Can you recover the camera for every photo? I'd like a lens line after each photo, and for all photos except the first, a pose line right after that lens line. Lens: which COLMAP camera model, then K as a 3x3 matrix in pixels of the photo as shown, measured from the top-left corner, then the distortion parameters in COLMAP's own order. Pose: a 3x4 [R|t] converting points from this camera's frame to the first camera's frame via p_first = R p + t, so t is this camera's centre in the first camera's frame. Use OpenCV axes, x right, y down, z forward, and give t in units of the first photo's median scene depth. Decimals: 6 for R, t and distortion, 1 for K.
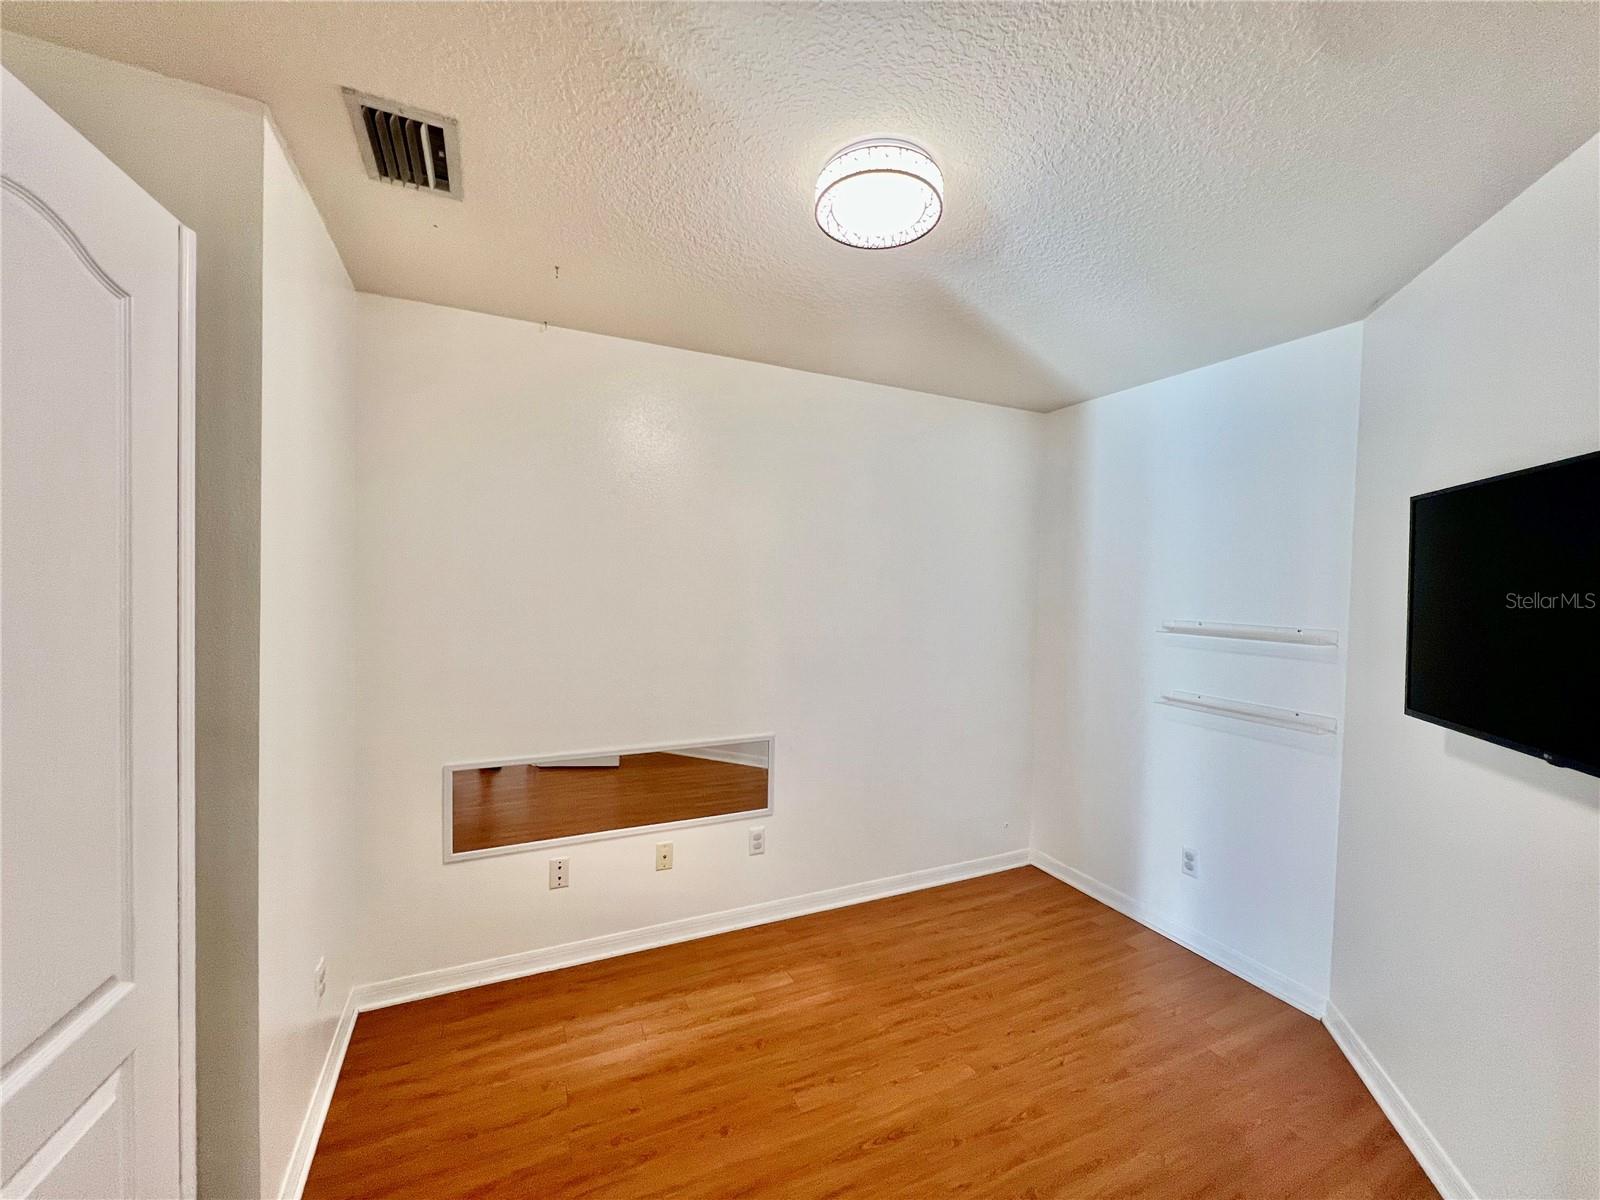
lens RADIAL K [[635.2, 0, 796.7], [0, 635.2, 598.5], [0, 0, 1]] dist [0.000013, -0.000374]
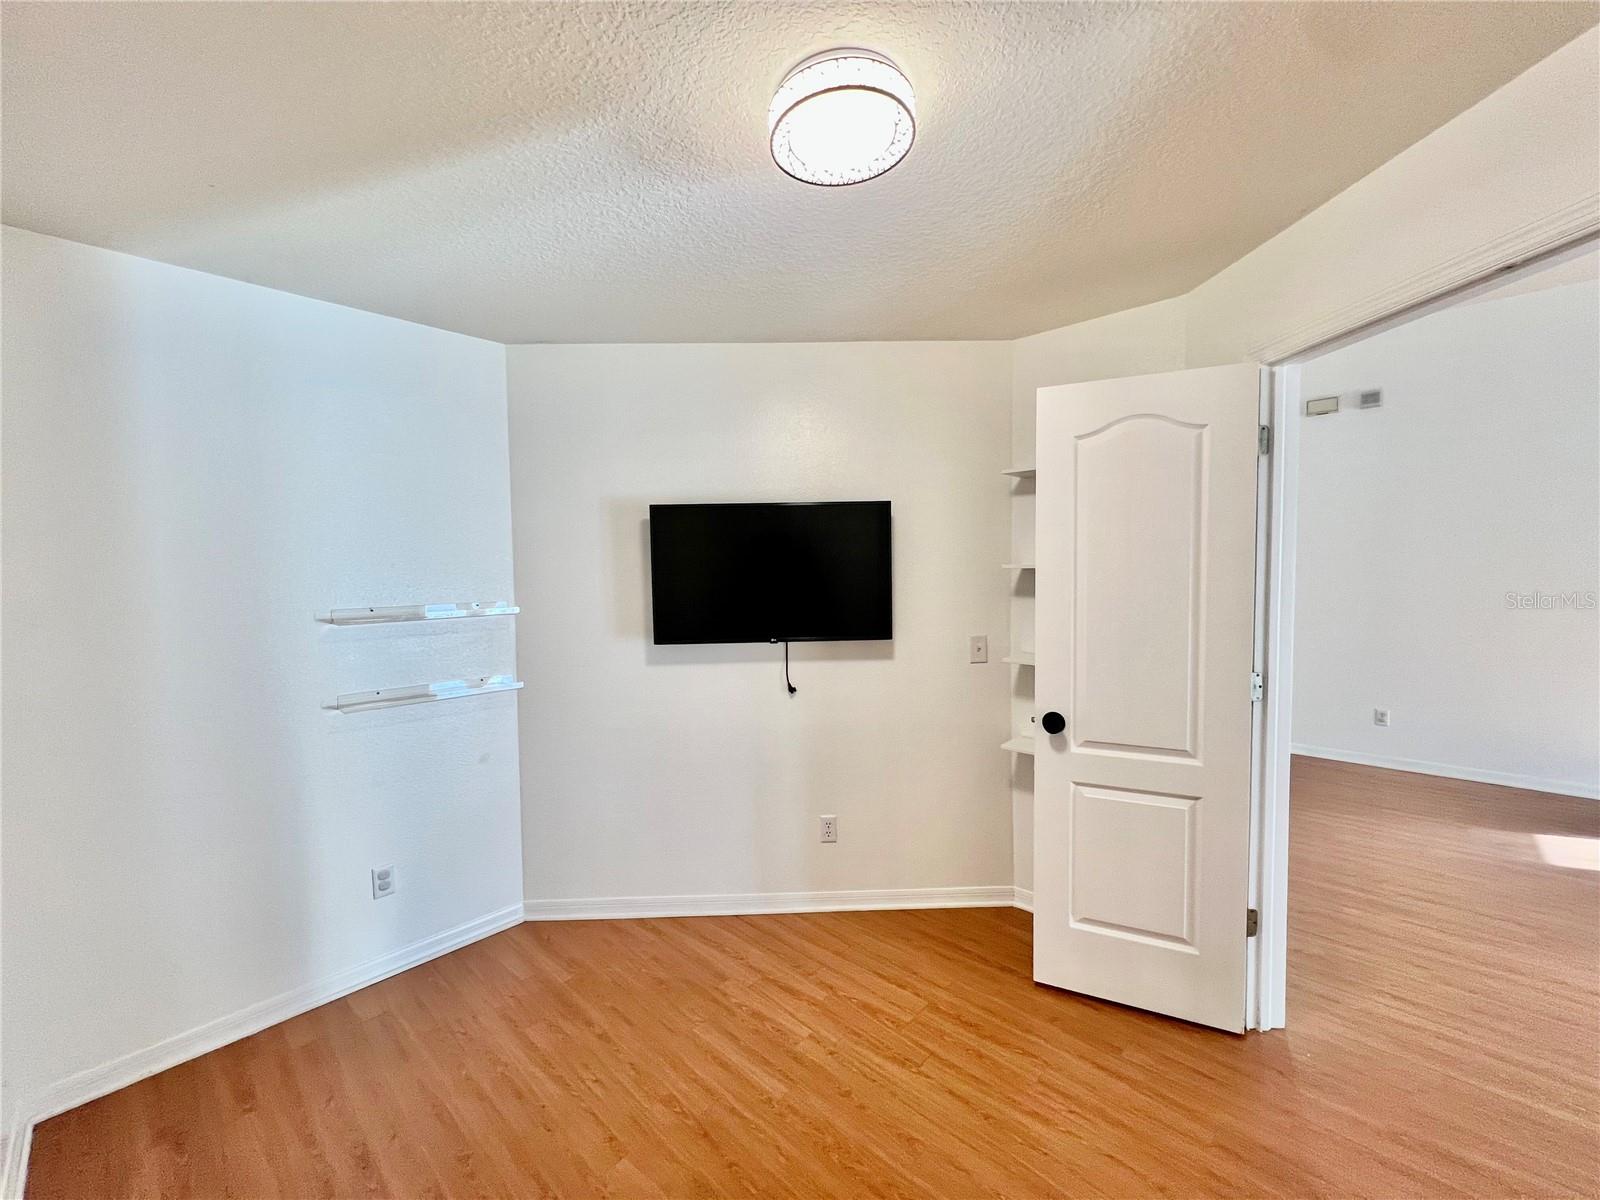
lens RADIAL K [[635.2, 0, 797.7], [0, 635.2, 597.7], [0, 0, 1]] dist [0.000013, -0.000374]
pose [[-0.370256, -0.058474, 0.927088, -0.452198], [0.027553, 0.996886, 0.073880, -0.029383], [-0.928521, 0.052899, -0.367492, 0.910716]]
